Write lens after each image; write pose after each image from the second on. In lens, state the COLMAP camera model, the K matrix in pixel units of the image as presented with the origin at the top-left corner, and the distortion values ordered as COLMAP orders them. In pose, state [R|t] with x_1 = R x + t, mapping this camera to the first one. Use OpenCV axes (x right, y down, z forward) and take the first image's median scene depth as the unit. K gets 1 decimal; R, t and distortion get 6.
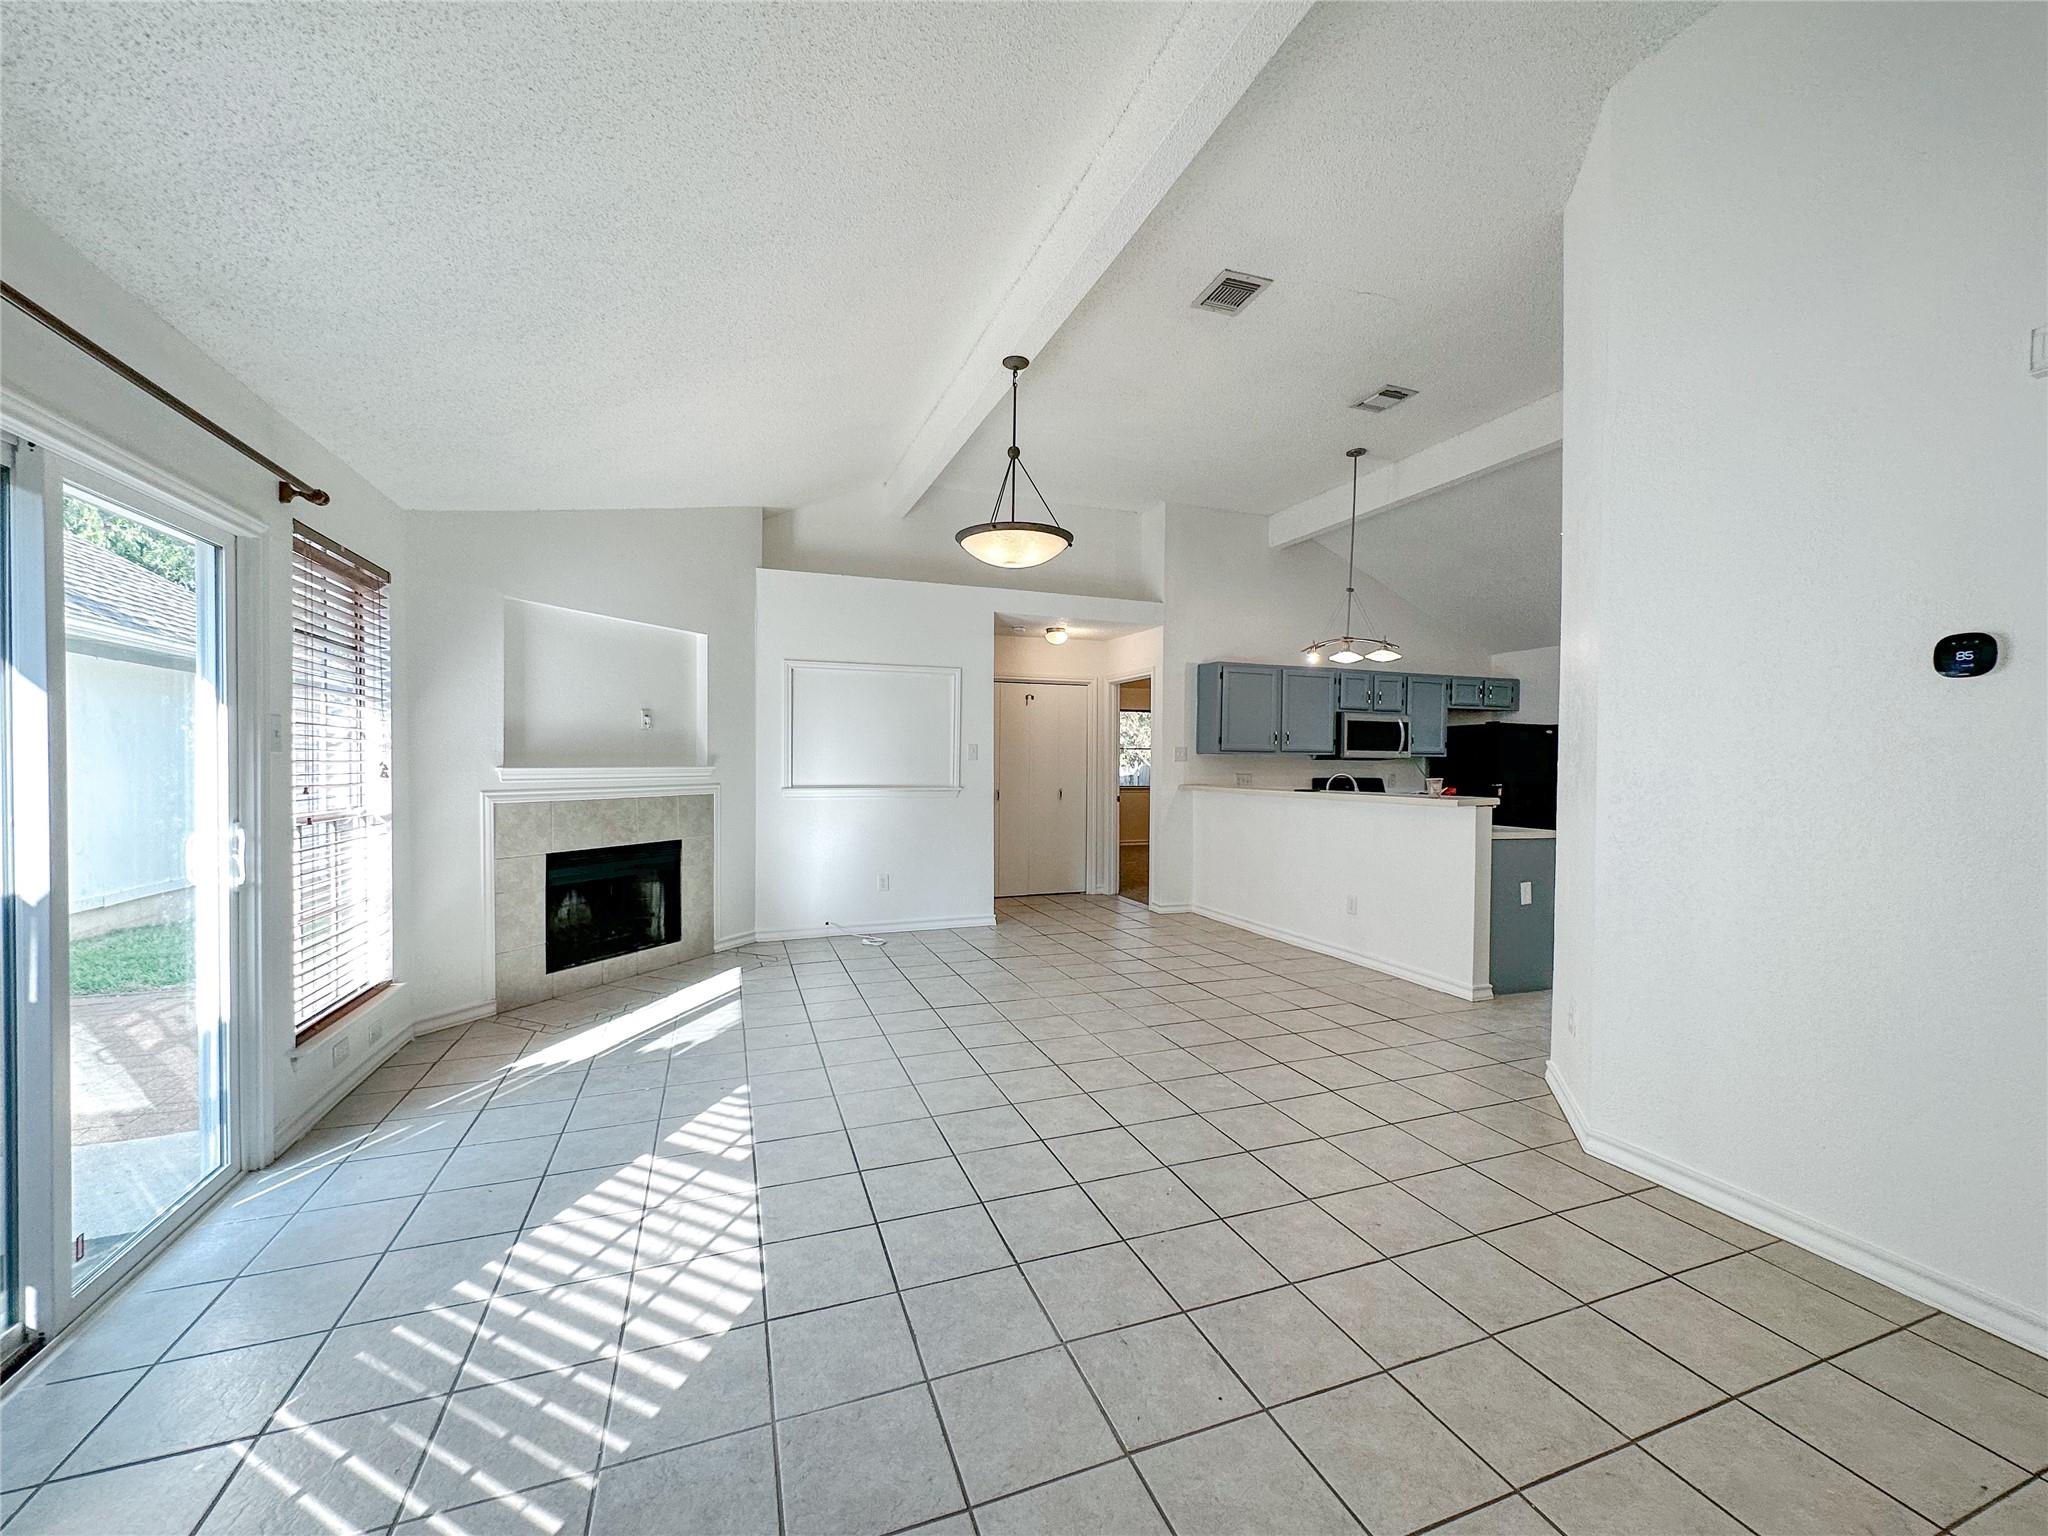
lens RADIAL K [[815.8, 0, 1024.0], [0, 815.8, 768.0], [0, 0, 1]] dist [0.000254, 0.000010]
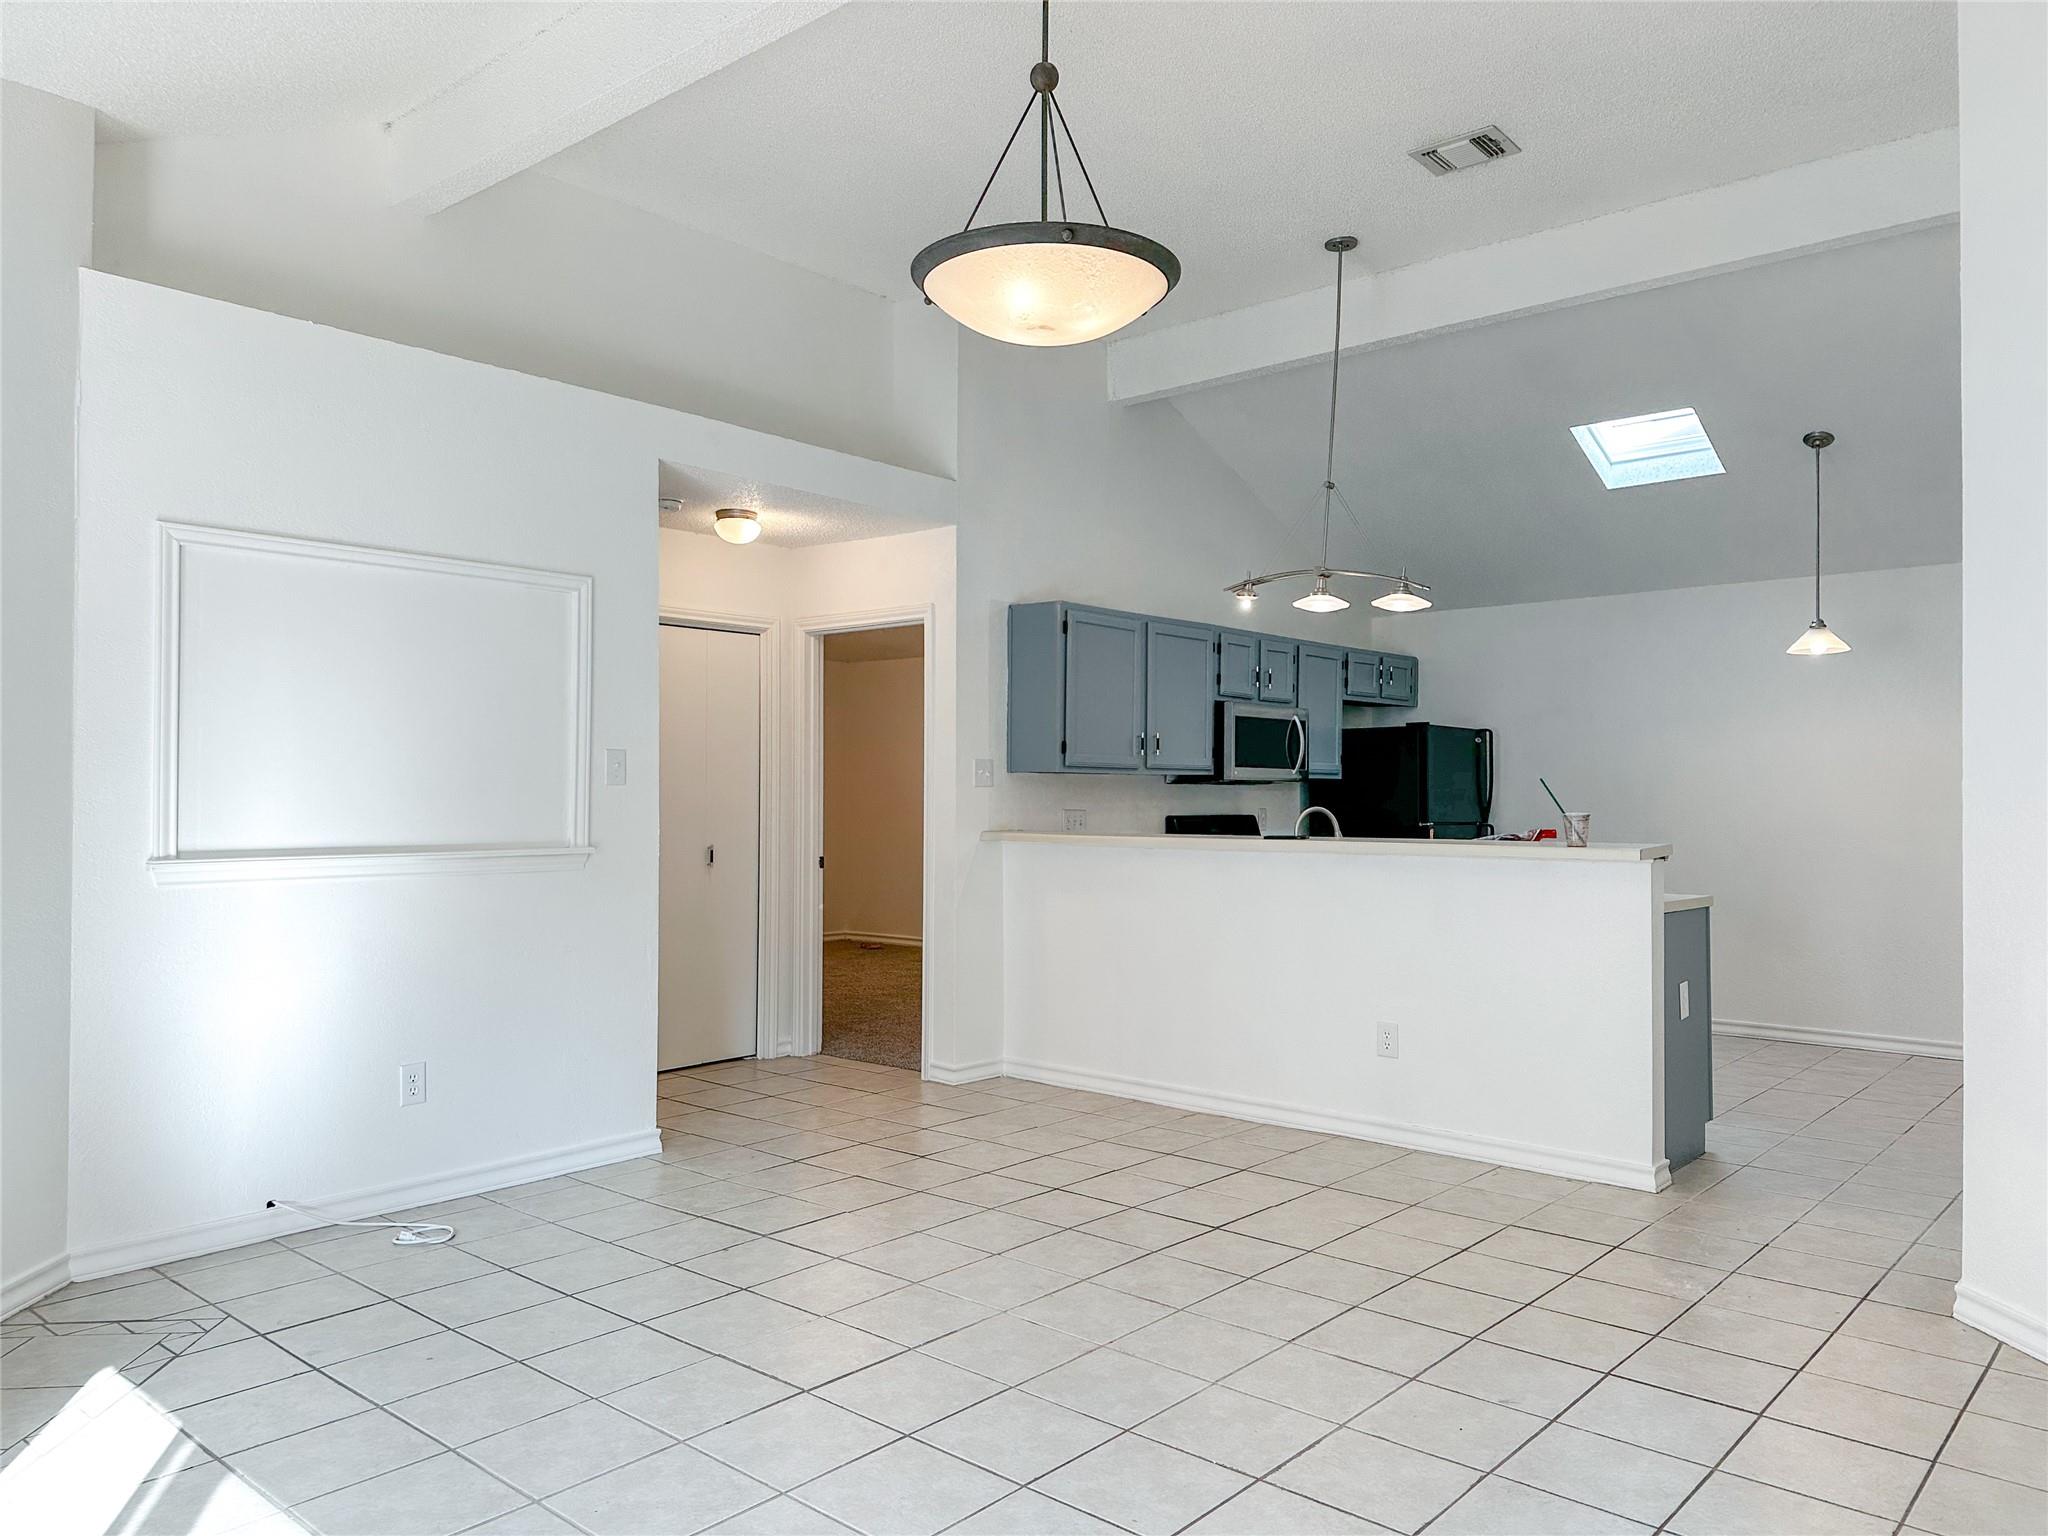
lens RADIAL K [[1413.0, 0, 1024.0], [0, 1413.0, 768.0], [0, 0, 1]] dist [0.117574, -0.152548]
pose [[0.879406, 0.004125, 0.476054, -0.219166], [0.007550, 0.999716, -0.022608, 0.000489], [-0.476012, 0.023476, 0.879125, 0.189351]]
